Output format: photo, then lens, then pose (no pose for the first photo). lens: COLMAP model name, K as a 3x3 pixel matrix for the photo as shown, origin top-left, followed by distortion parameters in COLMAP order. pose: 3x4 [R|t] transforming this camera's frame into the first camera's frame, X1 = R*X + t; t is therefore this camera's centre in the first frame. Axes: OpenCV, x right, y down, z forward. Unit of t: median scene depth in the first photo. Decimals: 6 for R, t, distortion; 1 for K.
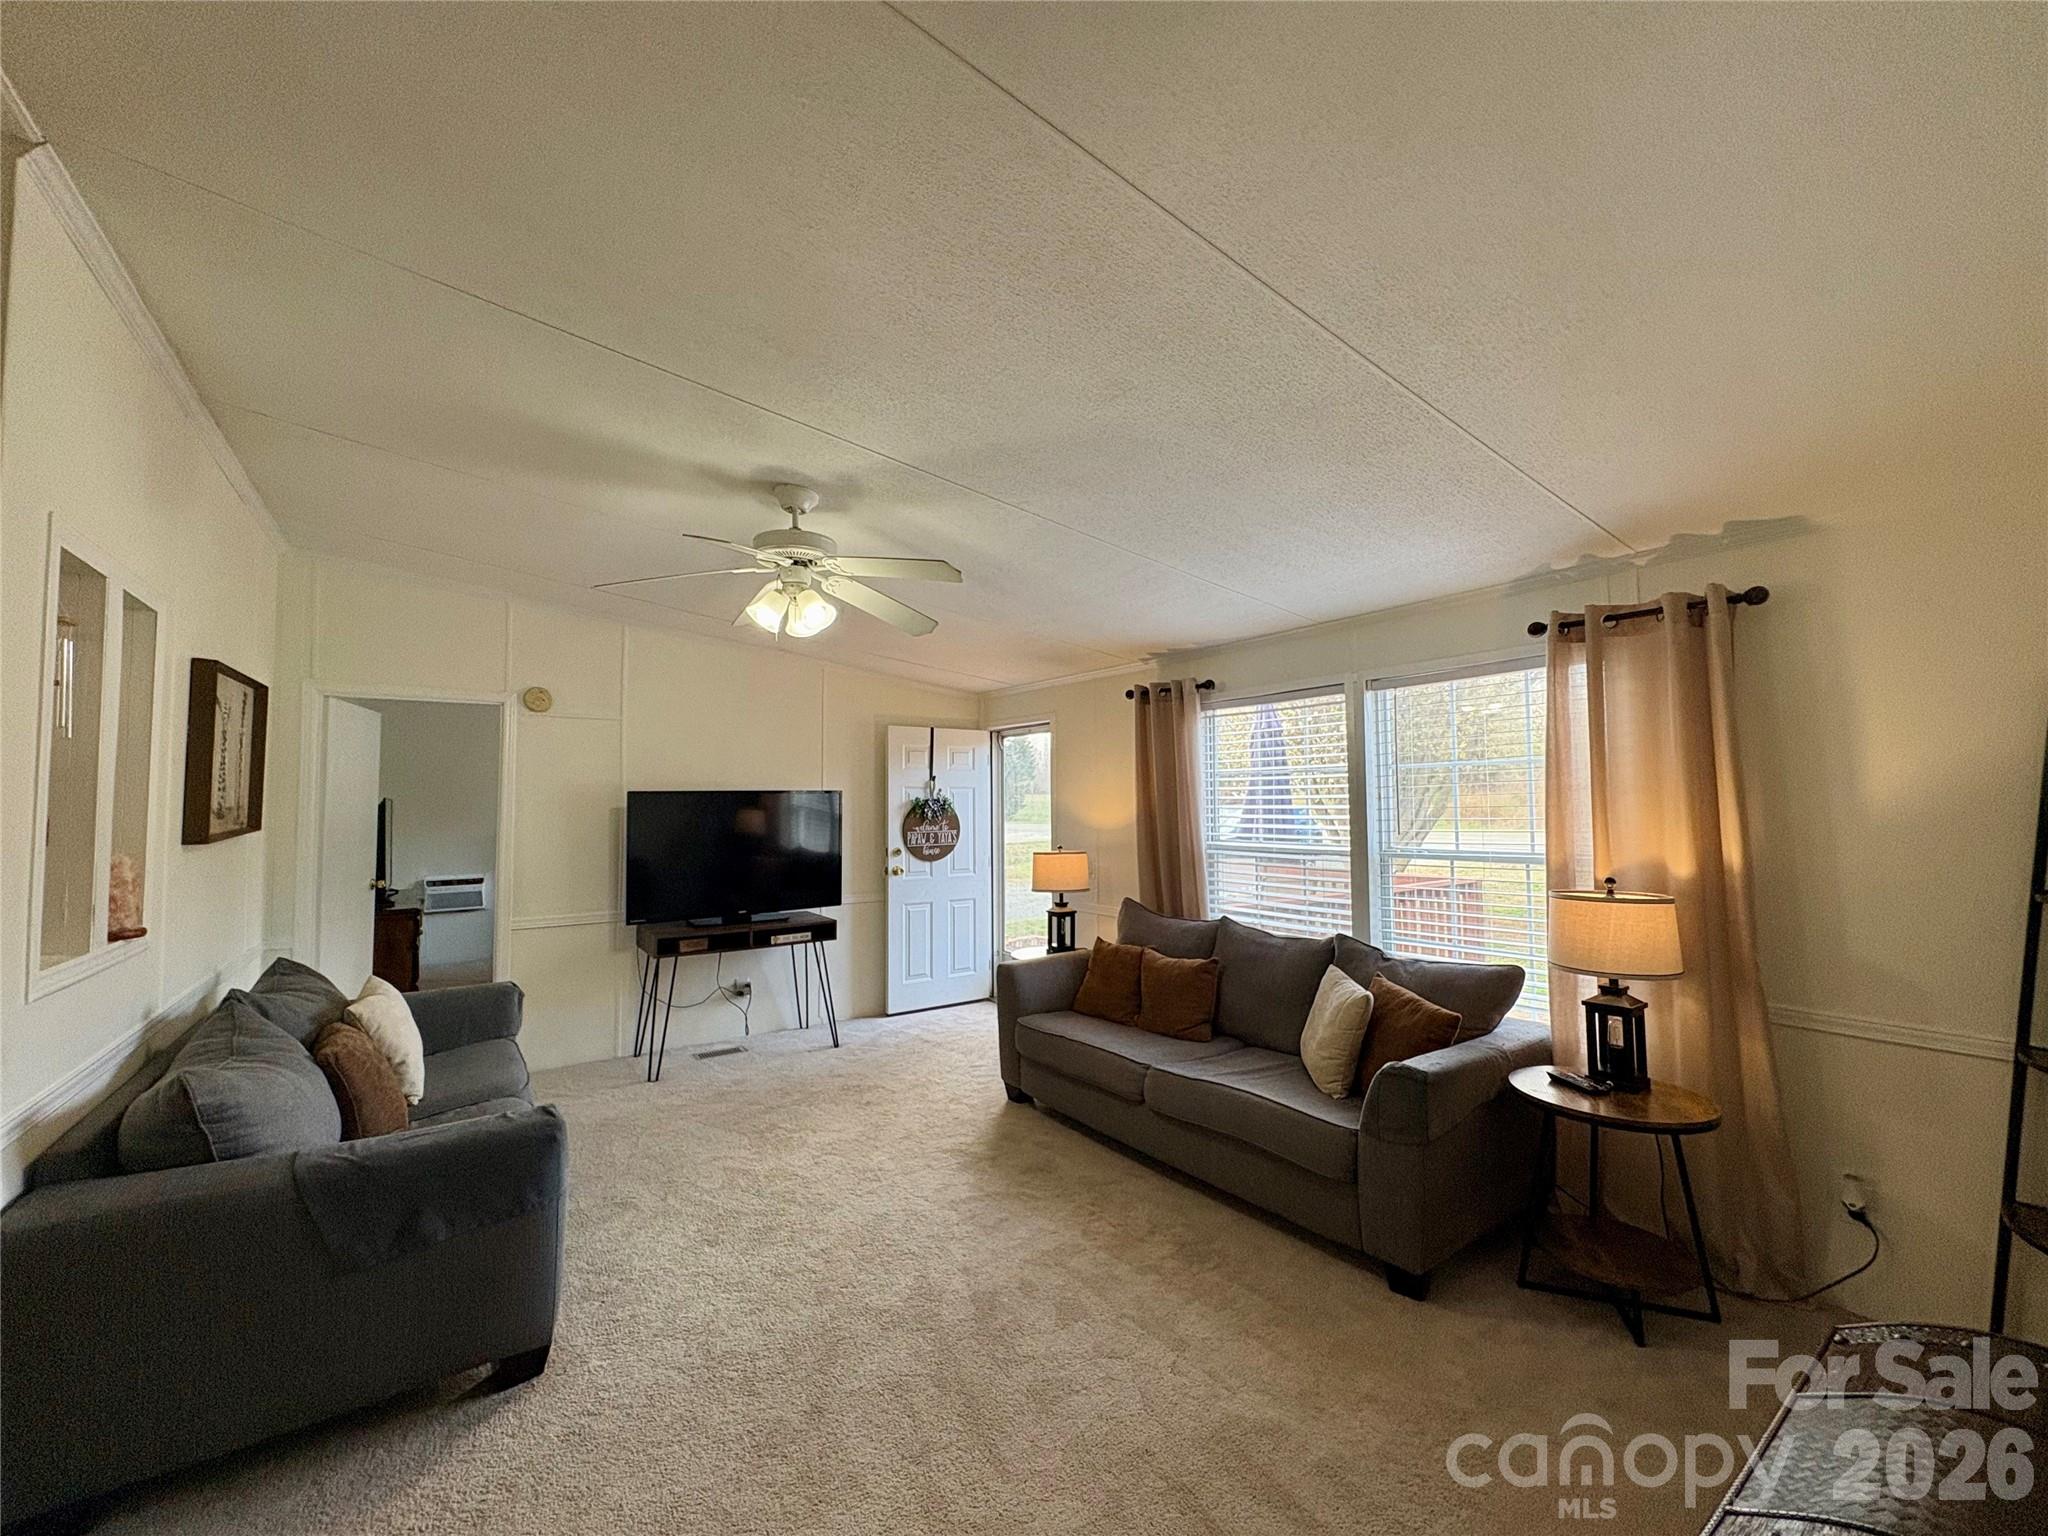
lens RADIAL K [[811.4, 0, 1028.1], [0, 811.4, 768.2], [0, 0, 1]] dist [0.000680, 0.000562]
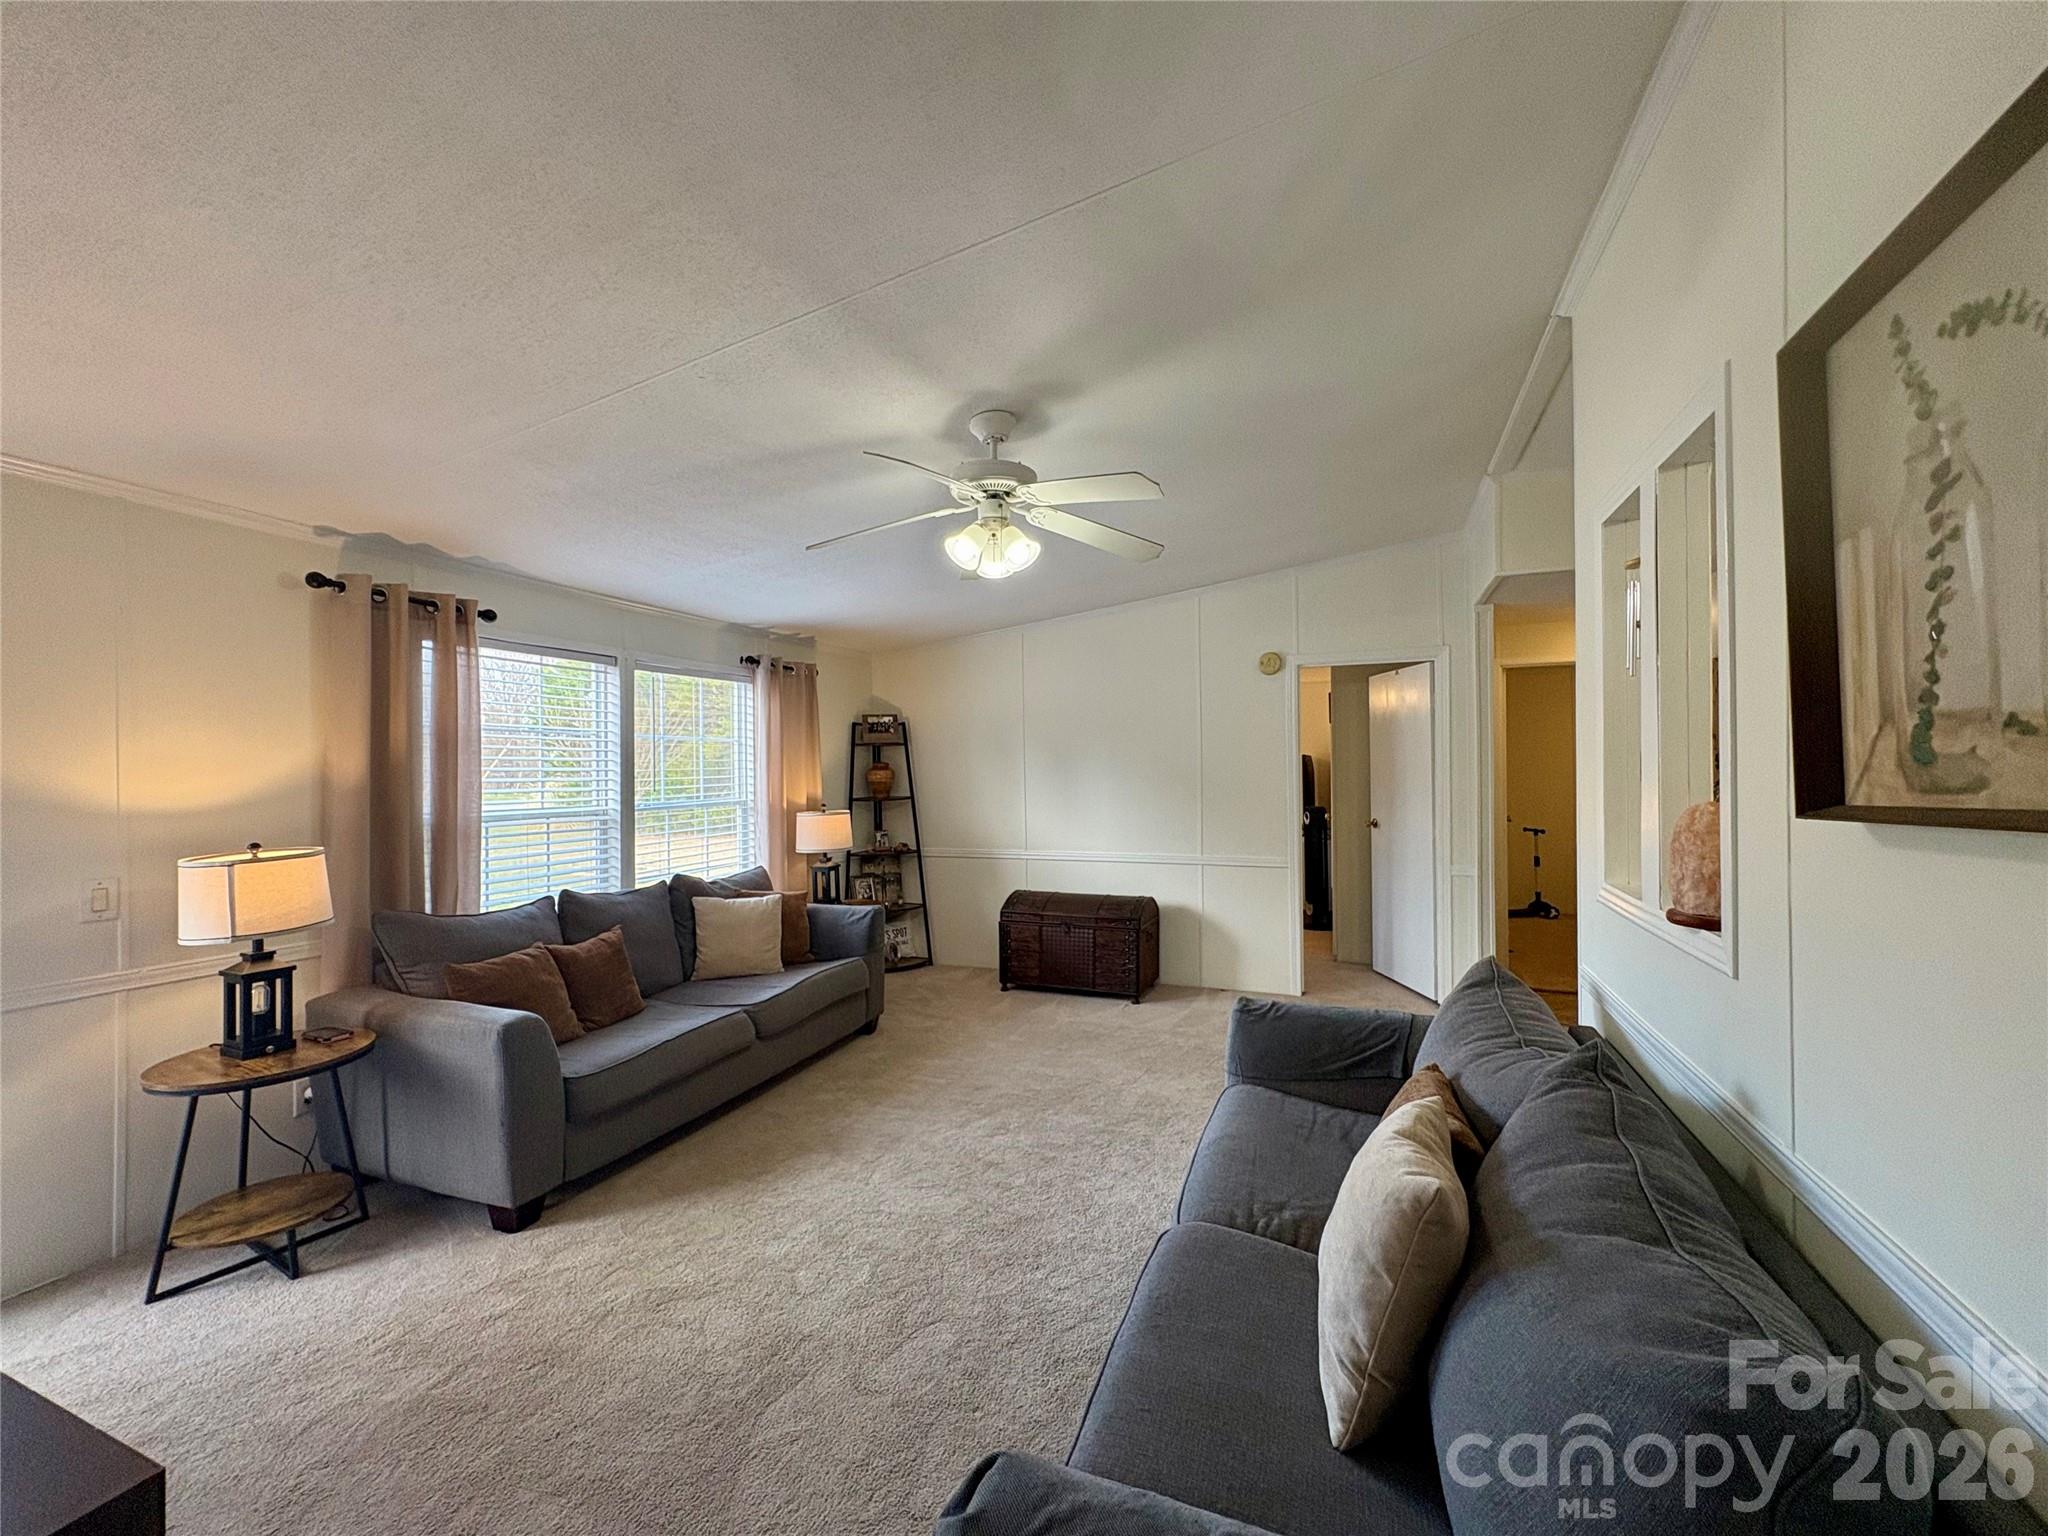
lens RADIAL K [[811.4, 0, 1029.0], [0, 811.4, 768.4], [0, 0, 1]] dist [0.000680, 0.000562]
pose [[-0.535300, 0.014410, 0.844539, -1.085469], [-0.025190, 0.999137, -0.033014, 0.088398], [-0.844286, -0.038946, -0.534475, 1.442018]]
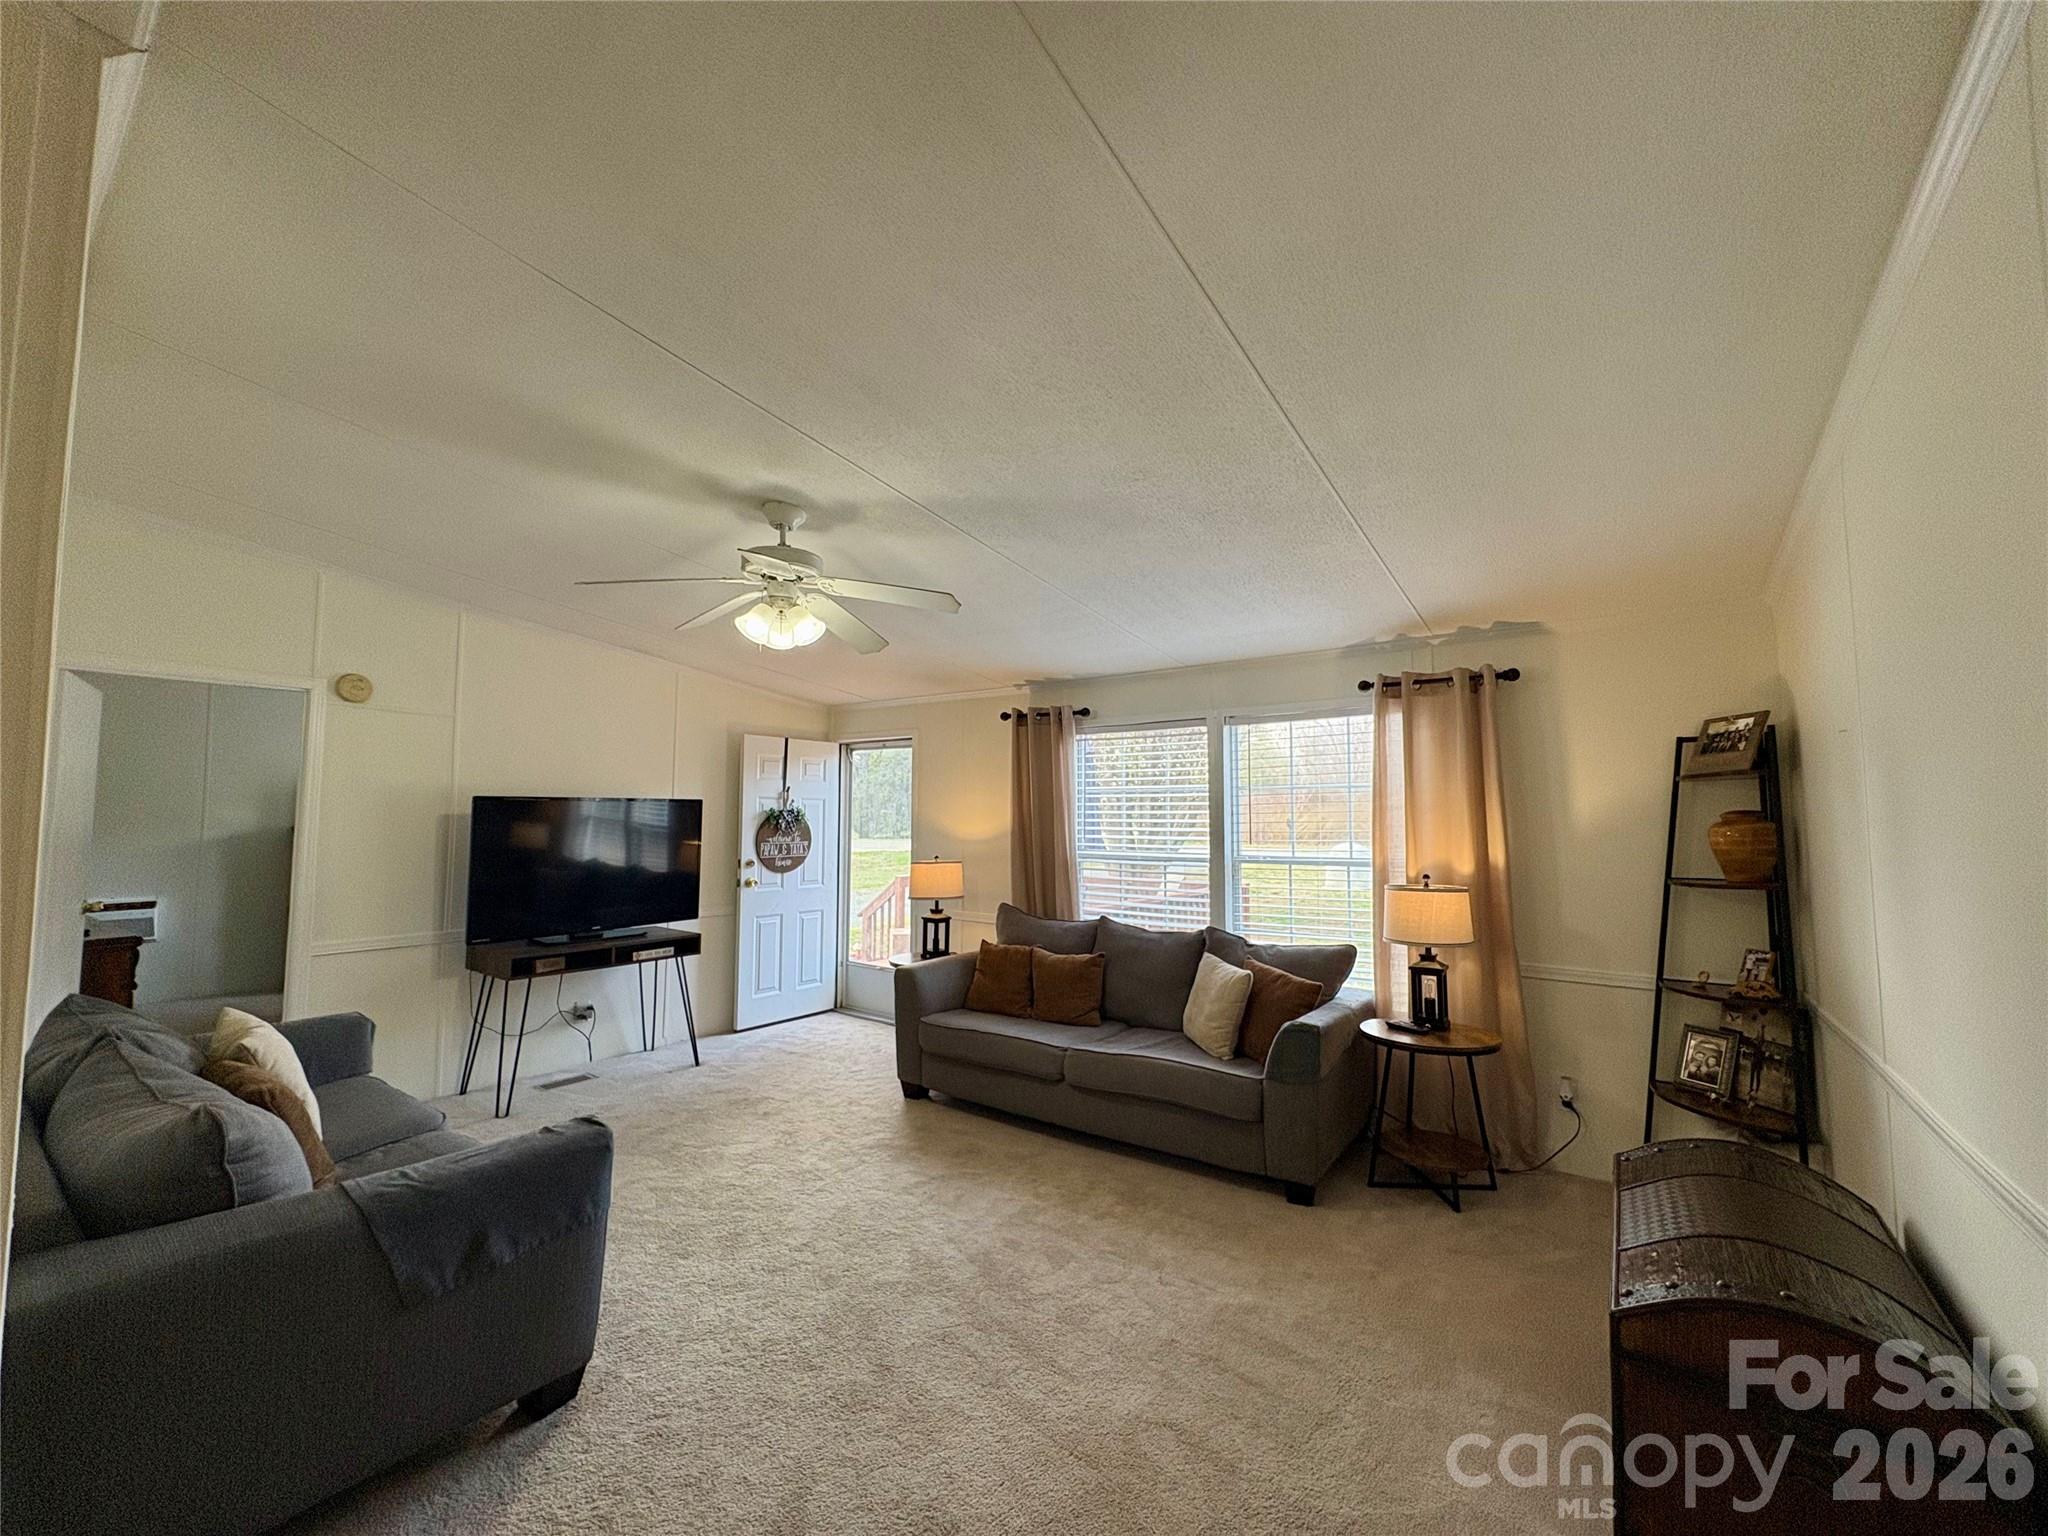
lens RADIAL K [[811.4, 0, 1024.8], [0, 811.4, 768.3], [0, 0, 1]] dist [0.000680, 0.000562]
pose [[0.950102, 0.030493, 0.310446, -0.305132], [-0.024808, 0.999445, -0.022243, 0.004008], [-0.310952, 0.013431, 0.950331, -0.071797]]
